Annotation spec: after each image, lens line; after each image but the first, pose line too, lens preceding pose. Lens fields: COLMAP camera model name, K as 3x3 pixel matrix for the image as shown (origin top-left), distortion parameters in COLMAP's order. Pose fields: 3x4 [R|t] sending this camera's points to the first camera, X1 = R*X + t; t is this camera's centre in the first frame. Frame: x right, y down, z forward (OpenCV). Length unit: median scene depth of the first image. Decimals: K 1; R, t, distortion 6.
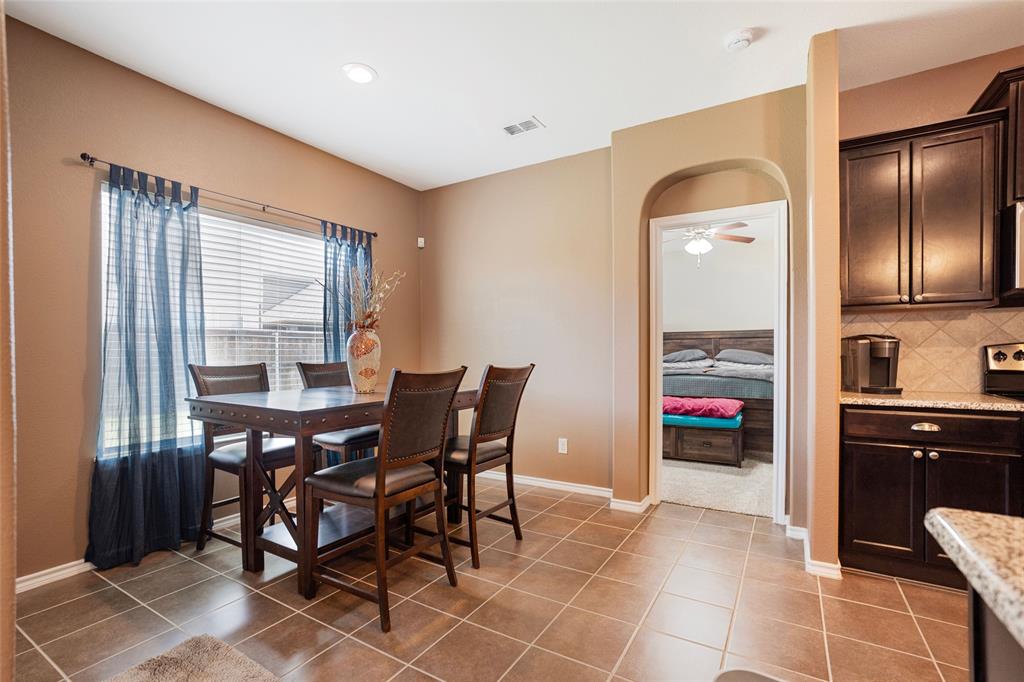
lens RADIAL K [[470.0, 0, 528.8], [0, 470.0, 360.5], [0, 0, 1]] dist [-0.021546, 0.003162]
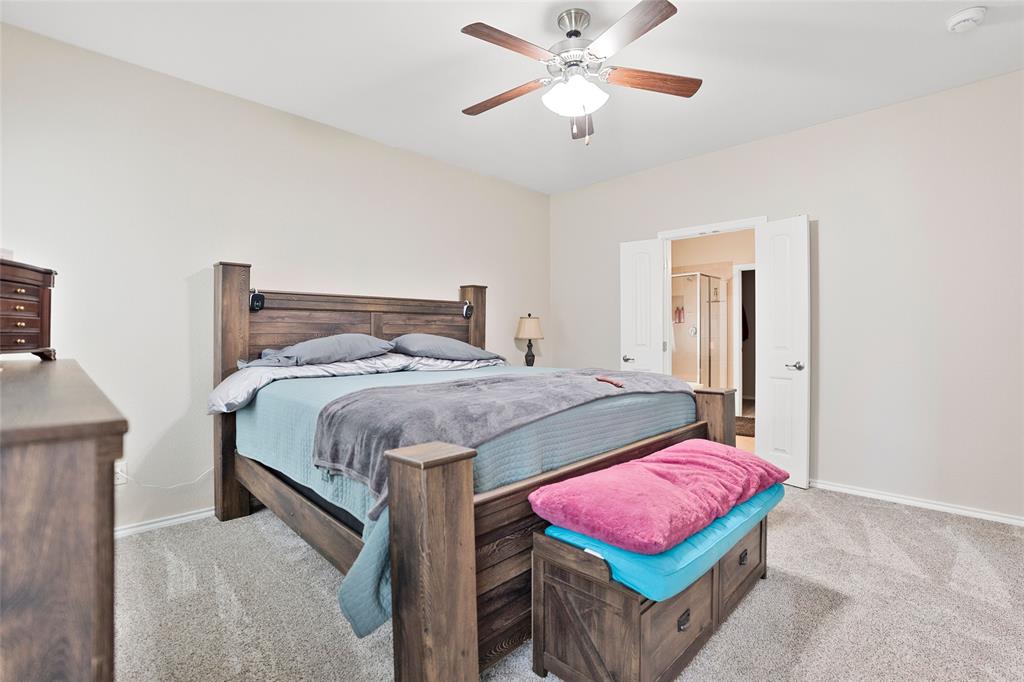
lens RADIAL K [[470.0, 0, 517.3], [0, 470.0, 335.9], [0, 0, 1]] dist [-0.021546, 0.003162]
pose [[0.249552, 0.004460, 0.968351, -0.065680], [0.016846, 0.999818, -0.008946, -0.019386], [-0.968215, 0.018546, 0.249431, 0.992147]]
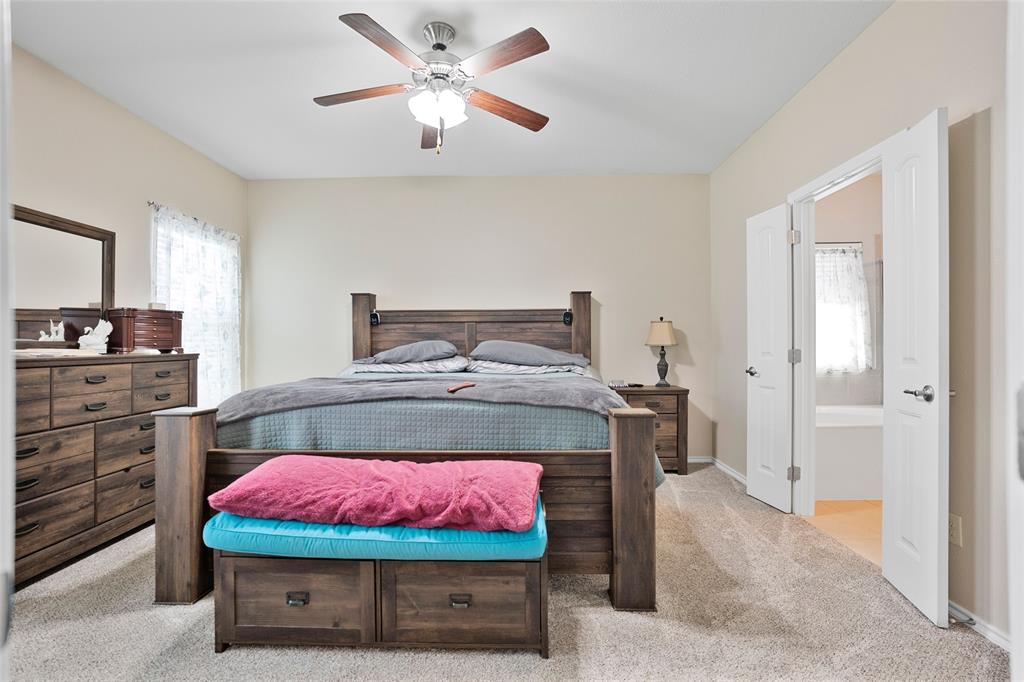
lens RADIAL K [[470.0, 0, 518.7], [0, 470.0, 344.7], [0, 0, 1]] dist [-0.021546, 0.003162]
pose [[0.879371, 0.002462, 0.476130, 0.227930], [0.006954, 0.999814, -0.018014, -0.009662], [-0.476086, 0.019152, 0.879190, 0.603126]]
